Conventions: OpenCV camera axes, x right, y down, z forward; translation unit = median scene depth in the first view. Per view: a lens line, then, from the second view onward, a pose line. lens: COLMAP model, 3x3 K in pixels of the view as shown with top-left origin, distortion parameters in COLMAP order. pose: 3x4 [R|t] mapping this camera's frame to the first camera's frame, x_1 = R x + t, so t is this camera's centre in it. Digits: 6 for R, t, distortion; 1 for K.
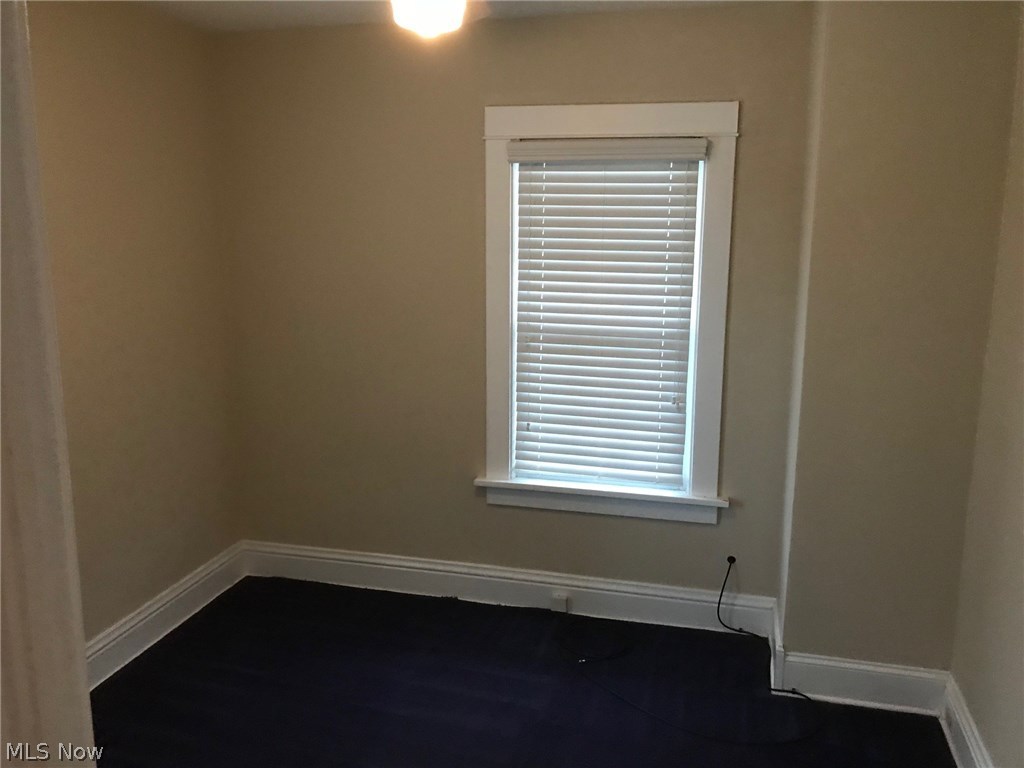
lens RADIAL K [[874.4, 0, 488.4], [0, 874.4, 403.0], [0, 0, 1]] dist [0.095968, 0.001221]
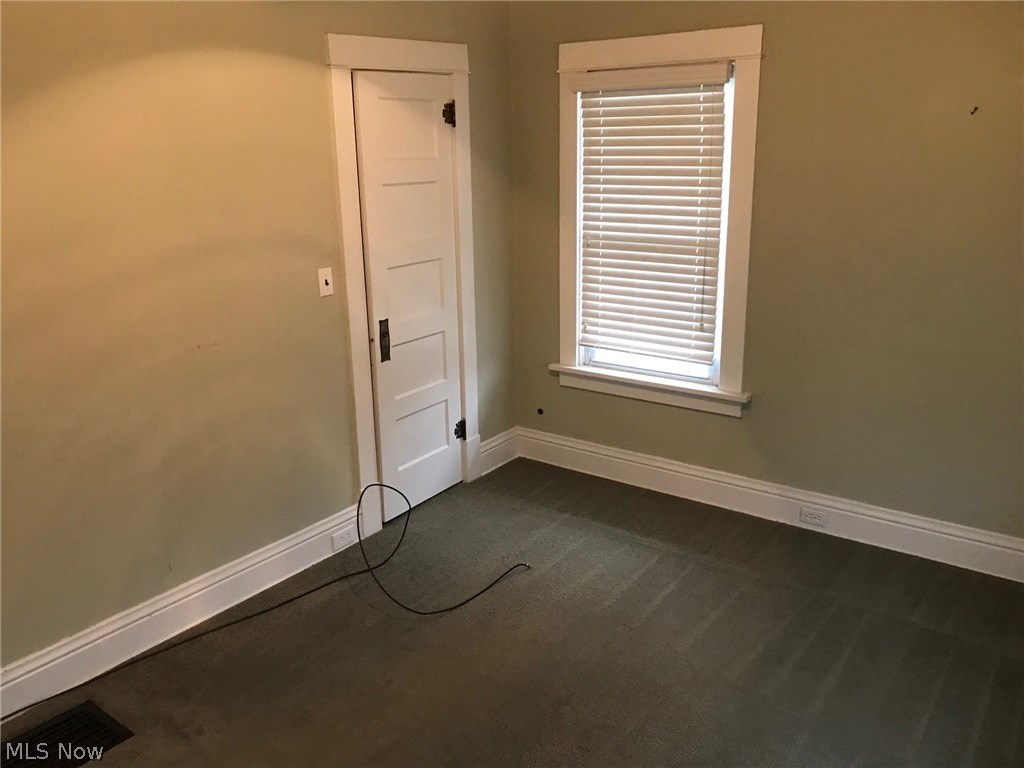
lens RADIAL K [[840.4, 0, 511.8], [0, 840.4, 383.2], [0, 0, 1]] dist [0.032650, -0.020083]
pose [[0.919955, 0.077896, -0.384207, 0.403941], [-0.050845, 0.995490, 0.080088, 0.025769], [0.388713, -0.054142, 0.919767, -0.080090]]
